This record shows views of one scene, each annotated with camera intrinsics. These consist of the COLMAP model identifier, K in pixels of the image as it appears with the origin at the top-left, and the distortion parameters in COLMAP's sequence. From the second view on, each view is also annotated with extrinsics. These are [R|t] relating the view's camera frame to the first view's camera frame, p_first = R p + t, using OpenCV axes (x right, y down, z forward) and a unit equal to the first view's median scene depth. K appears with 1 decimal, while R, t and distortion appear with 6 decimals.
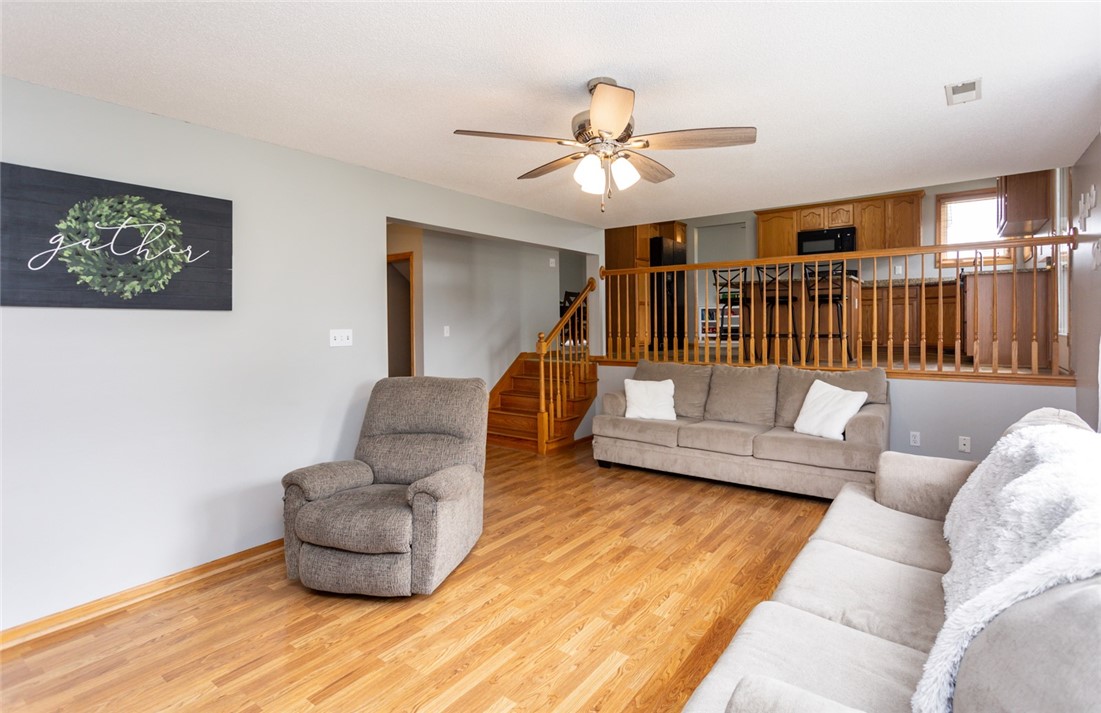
lens RADIAL K [[540.8, 0, 563.8], [0, 540.8, 329.4], [0, 0, 1]] dist [0.000318, 0.000042]
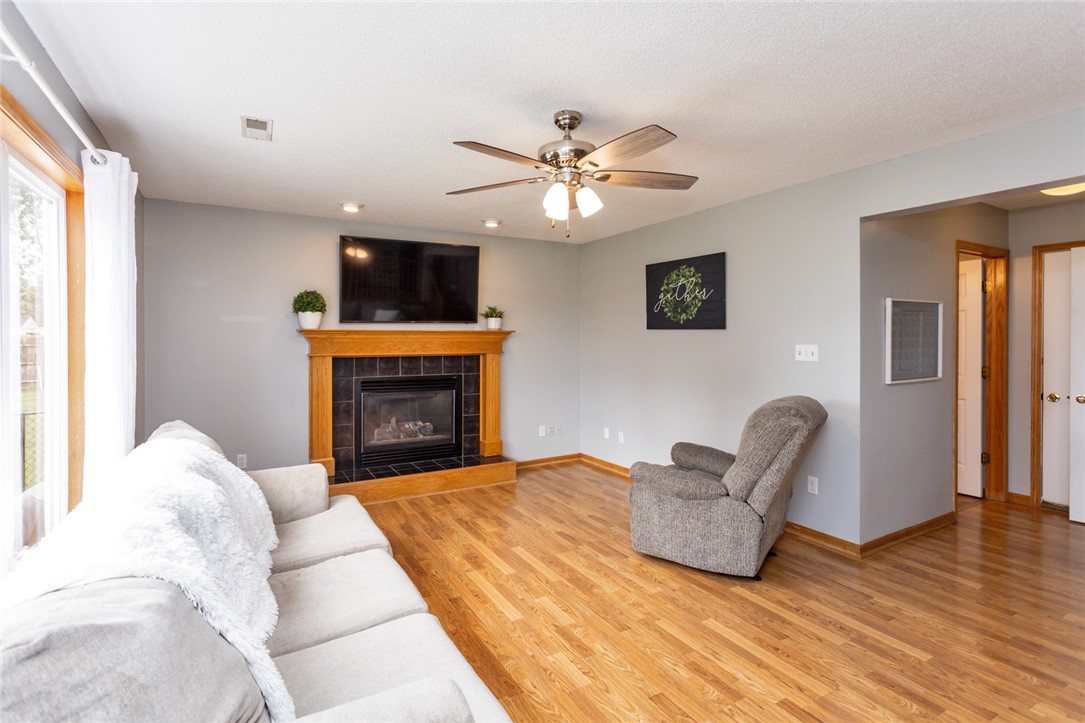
lens RADIAL K [[522.8, 0, 539.1], [0, 522.8, 338.7], [0, 0, 1]] dist [0.000250, -0.000123]
pose [[-0.409482, 0.012480, -0.912233, 0.955030], [-0.007282, 0.999830, 0.016947, -0.032773], [0.912289, 0.013582, -0.409321, 1.268956]]
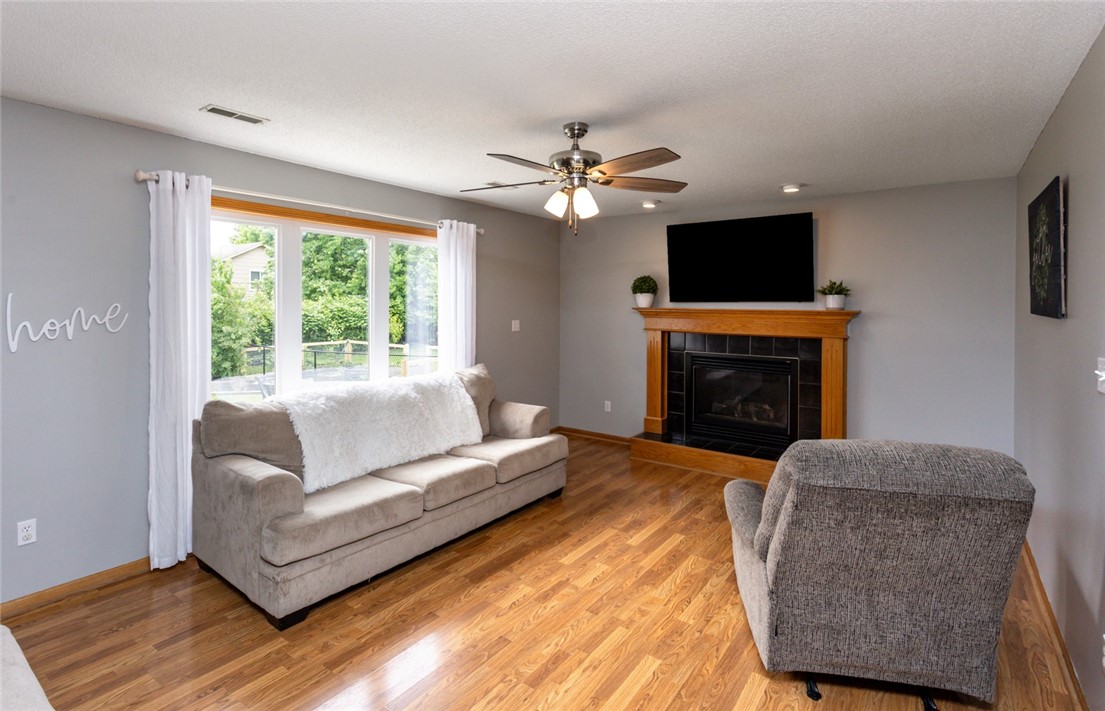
lens RADIAL K [[543.1, 0, 527.6], [0, 543.1, 306.3], [0, 0, 1]] dist [0.002033, 0.000597]
pose [[-0.999864, 0.005227, 0.015662, 0.147631], [0.005585, 0.999722, 0.022896, -0.086539], [-0.015538, 0.022981, -0.999615, 2.024173]]
